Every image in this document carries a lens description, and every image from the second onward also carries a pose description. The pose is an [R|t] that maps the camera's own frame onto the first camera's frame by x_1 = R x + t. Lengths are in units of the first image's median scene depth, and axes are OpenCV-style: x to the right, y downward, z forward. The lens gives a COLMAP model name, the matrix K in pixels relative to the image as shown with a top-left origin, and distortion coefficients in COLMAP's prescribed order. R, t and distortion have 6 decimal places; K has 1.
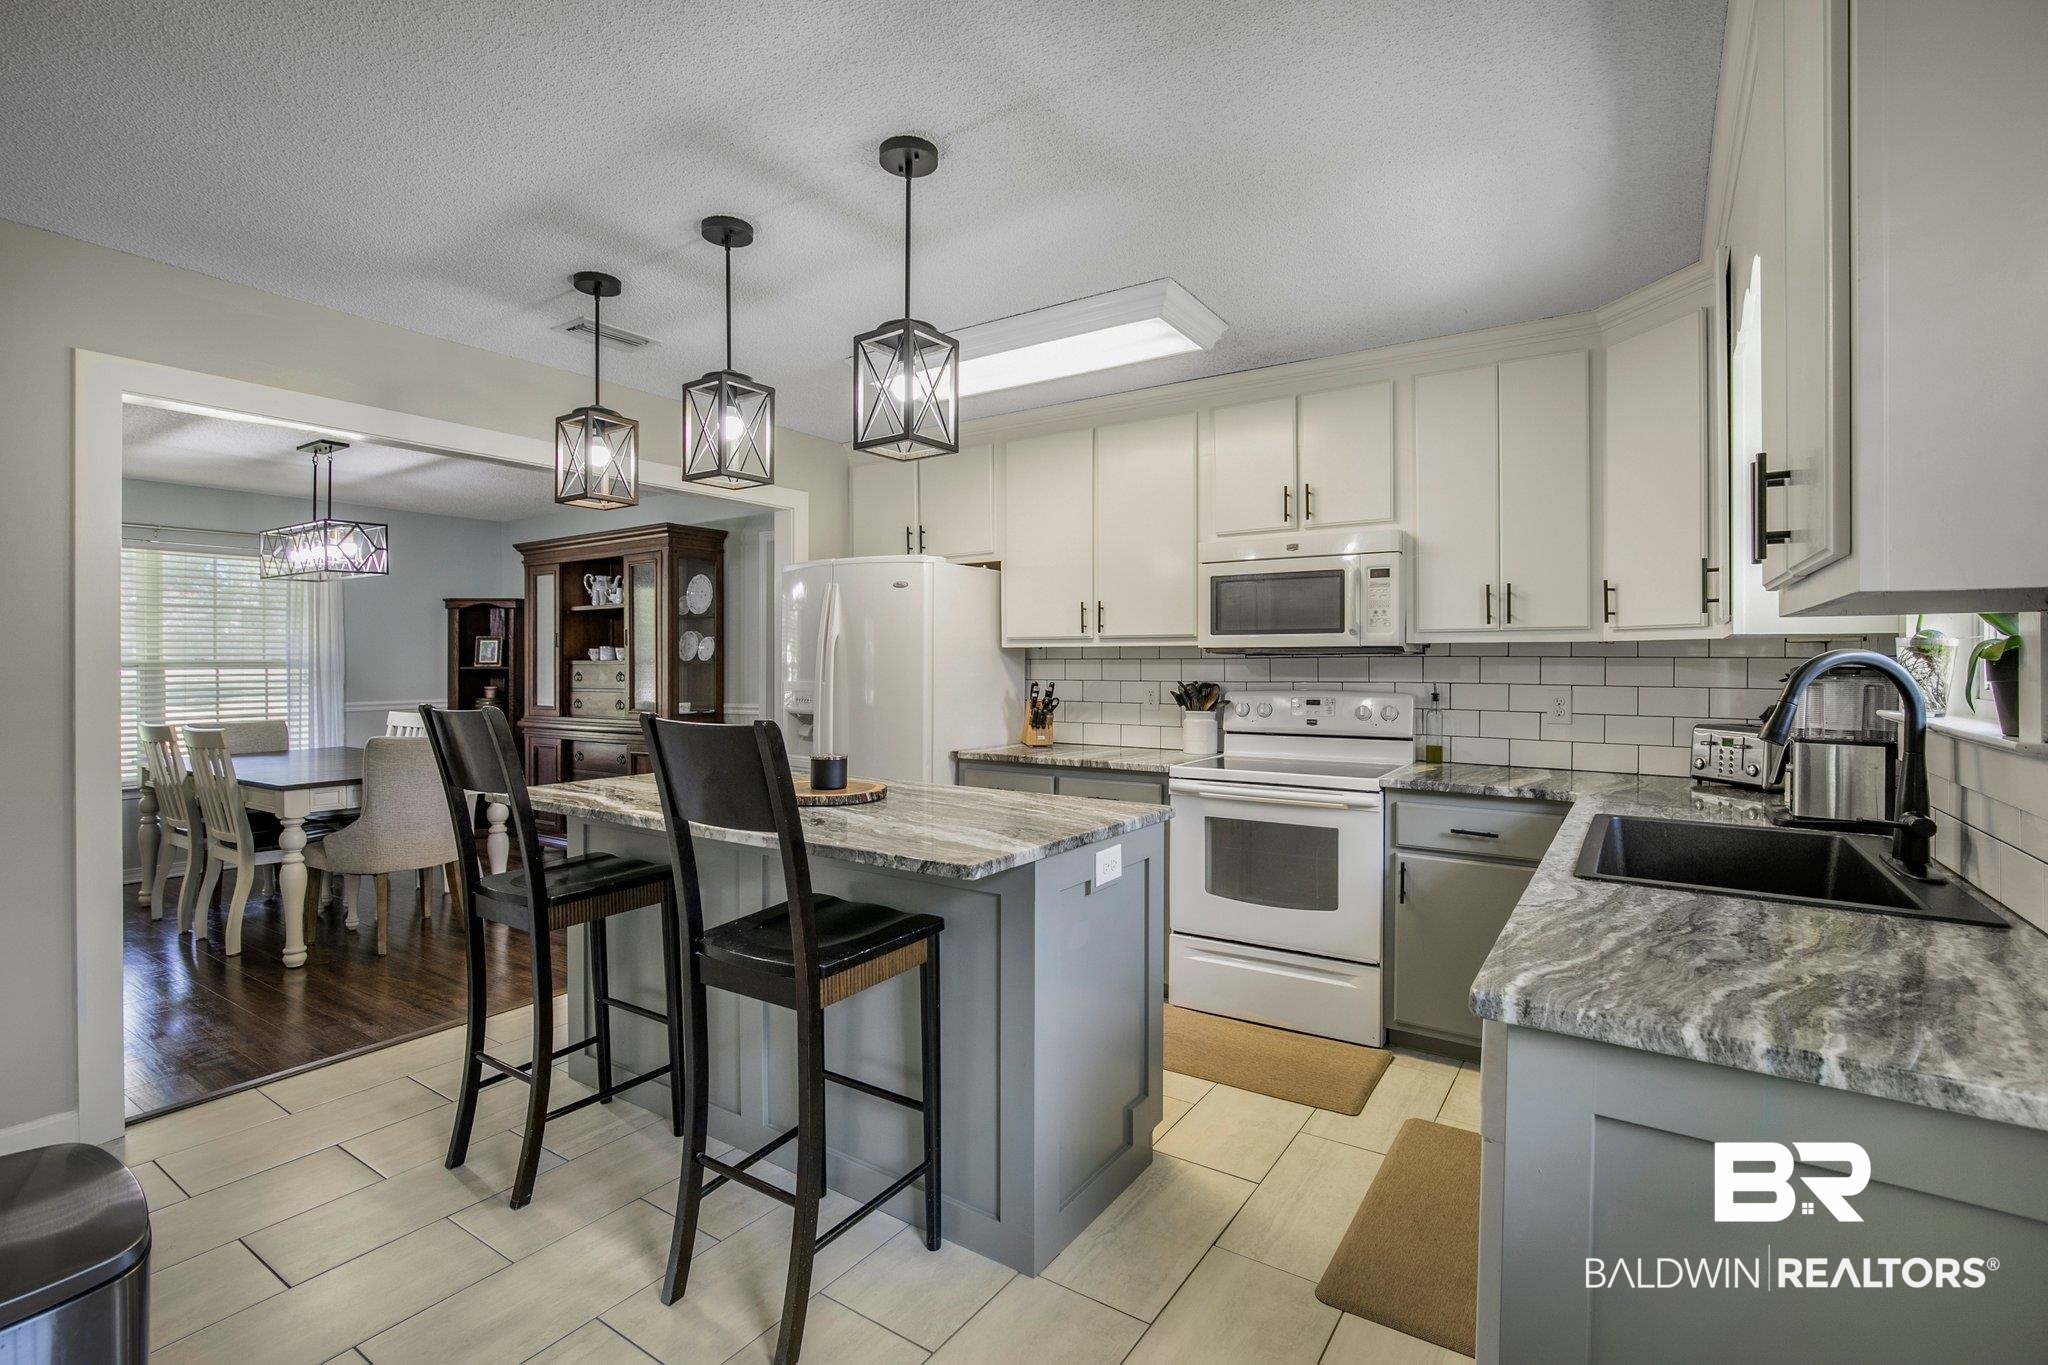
lens RADIAL K [[966.3, 0, 1022.0], [0, 966.3, 660.7], [0, 0, 1]] dist [-0.008502, -0.000657]
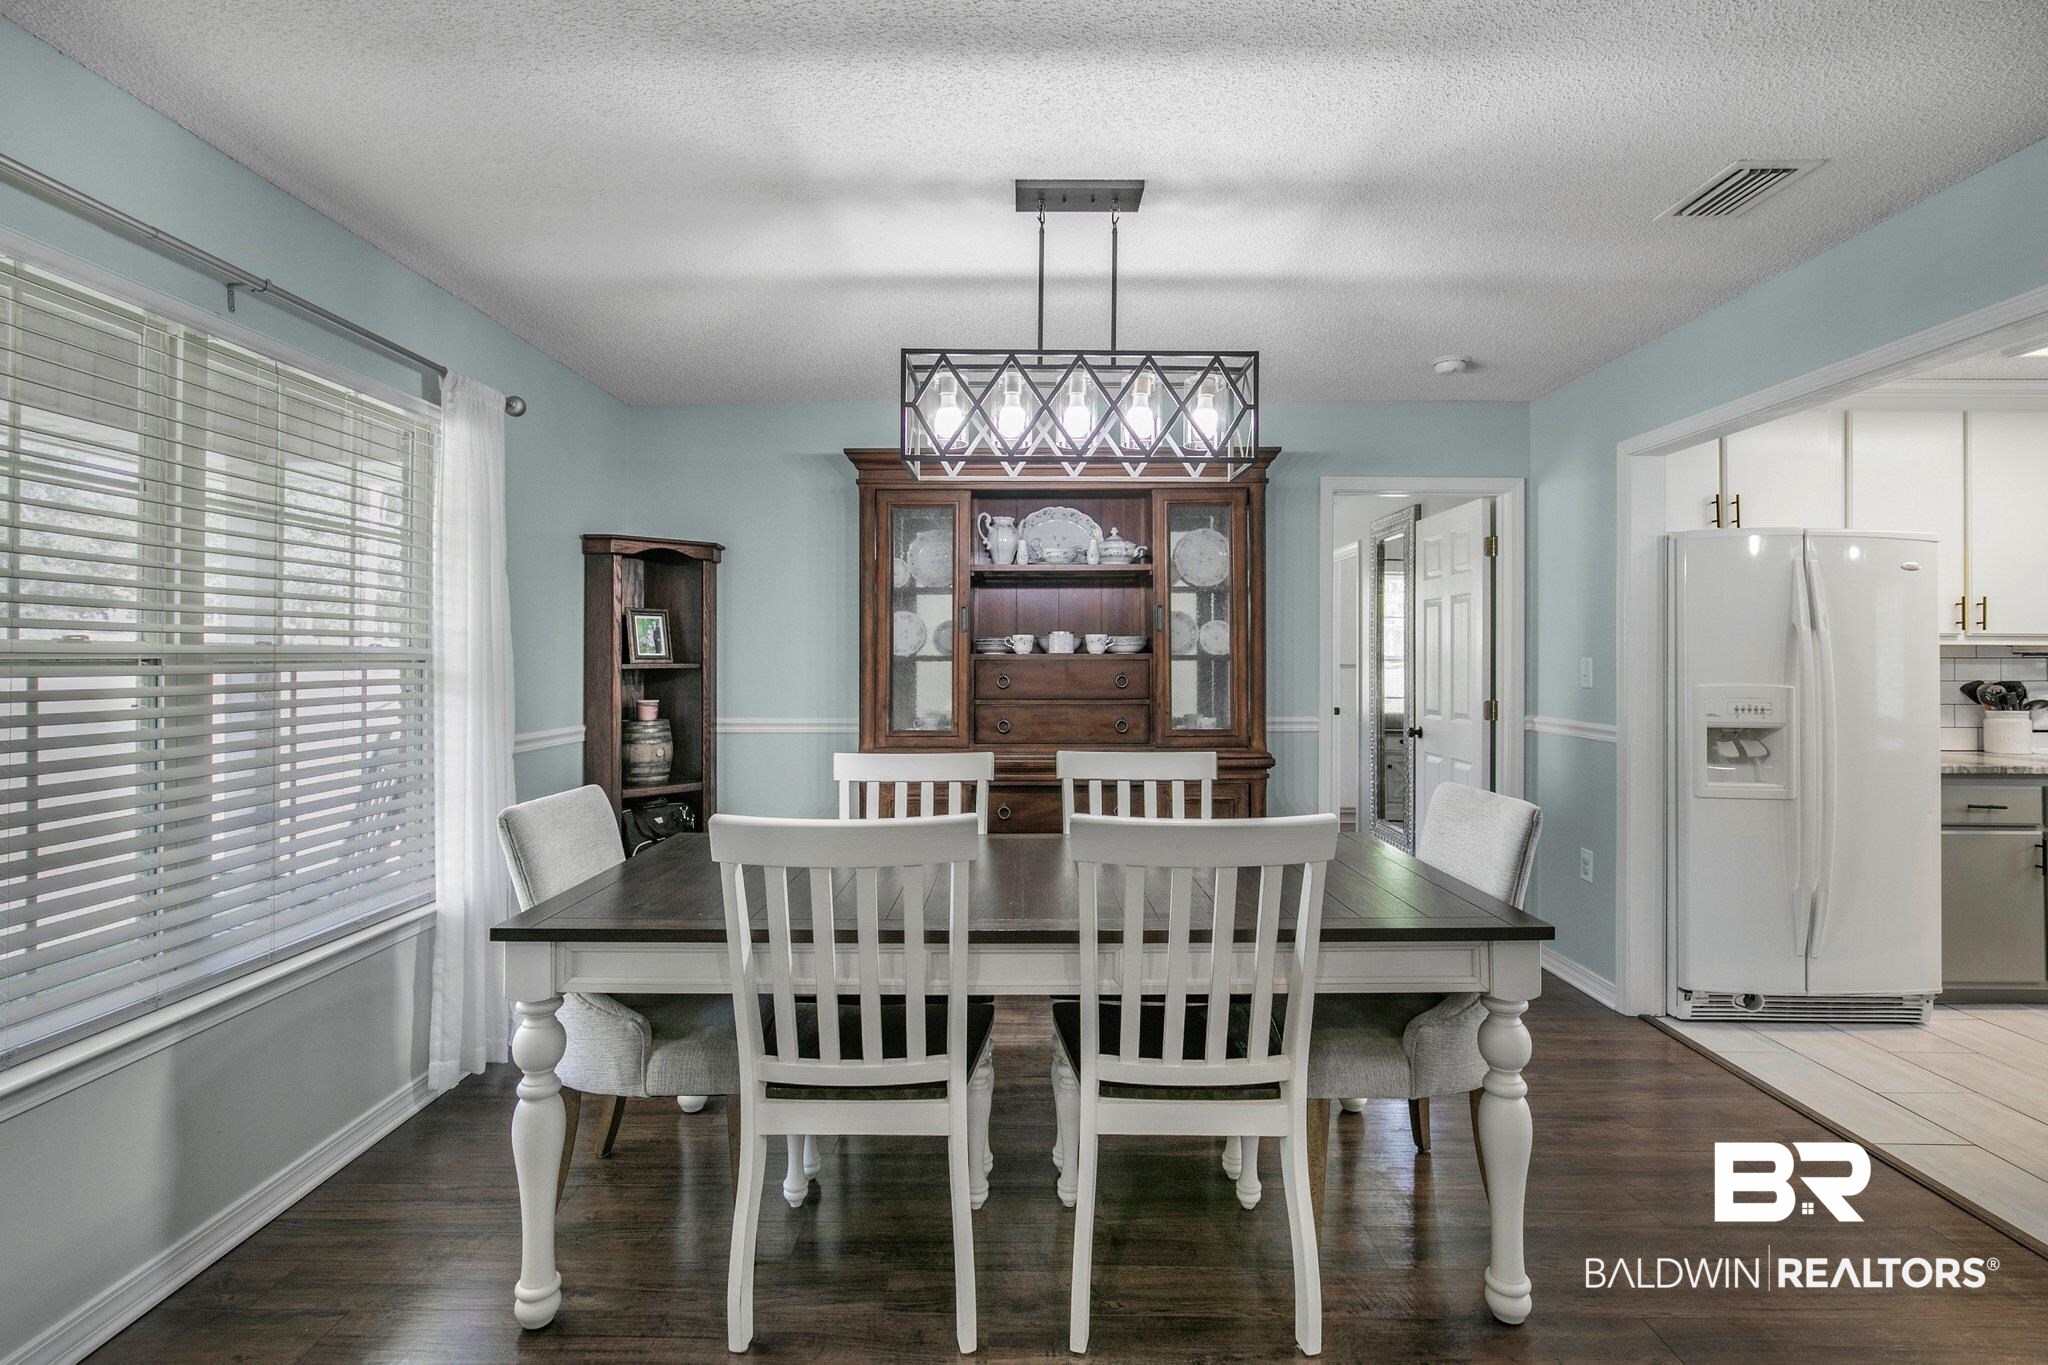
lens RADIAL K [[966.3, 0, 1022.0], [0, 966.3, 660.7], [0, 0, 1]] dist [-0.008502, -0.000657]
pose [[0.839920, 0.002152, 0.542706, -1.193832], [0.000042, 0.999992, -0.004031, 0.003686], [-0.542710, 0.003409, 0.839913, 0.735885]]
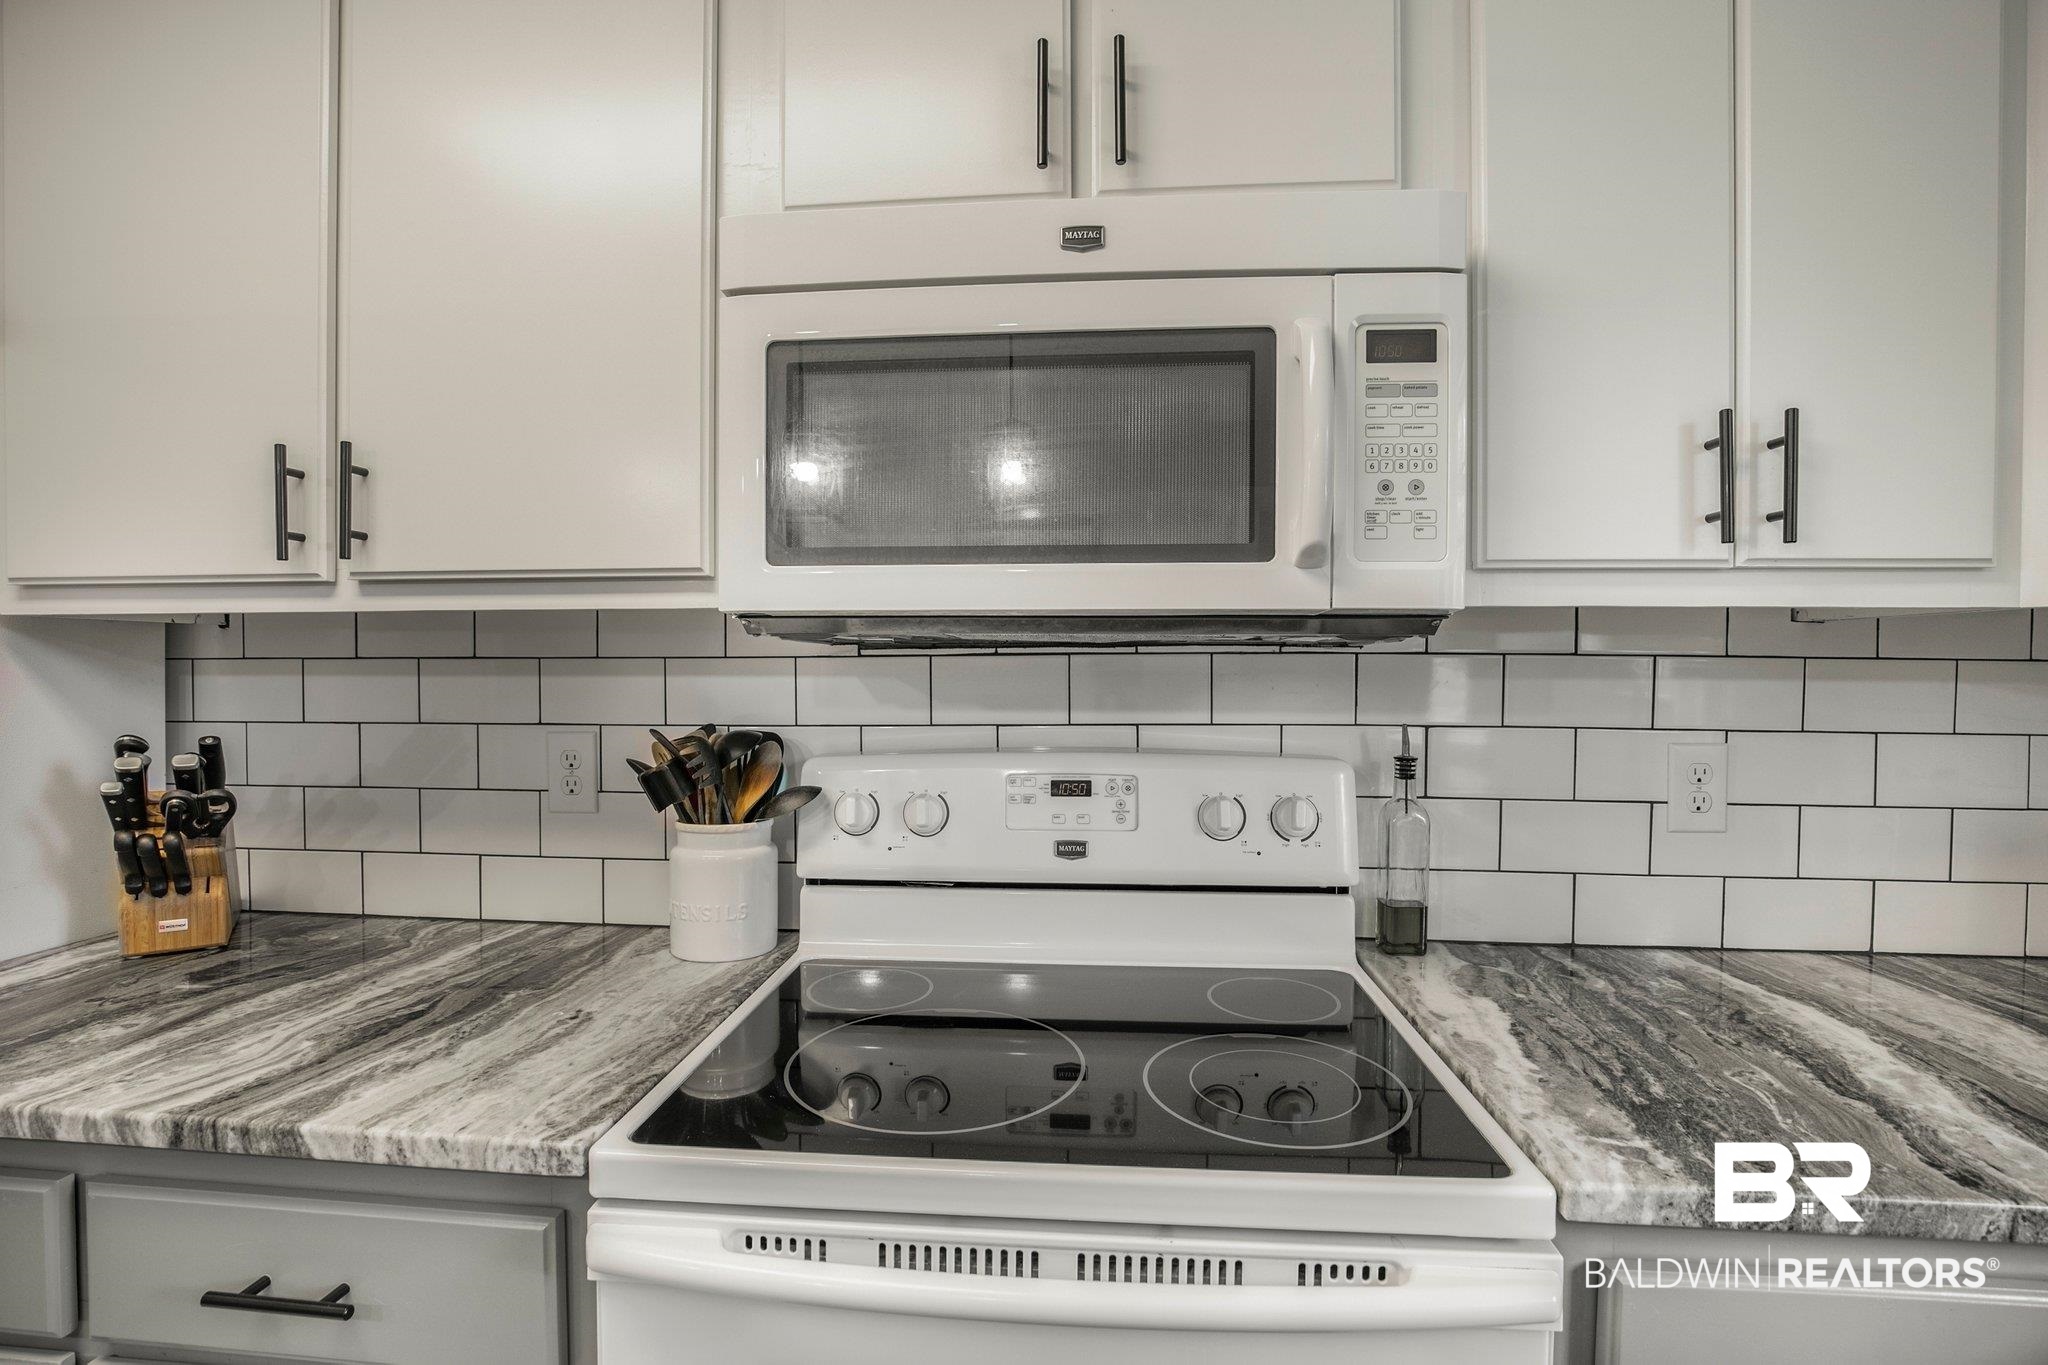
lens RADIAL K [[952.4, 0, 1024.0], [0, 952.4, 682.5], [0, 0, 1]] dist [-0.046079, -0.000081]
pose [[0.880990, -0.006671, 0.473088, 0.125175], [-0.002903, 0.999806, 0.019505, 0.000164], [-0.473126, -0.018557, 0.880799, 0.684020]]
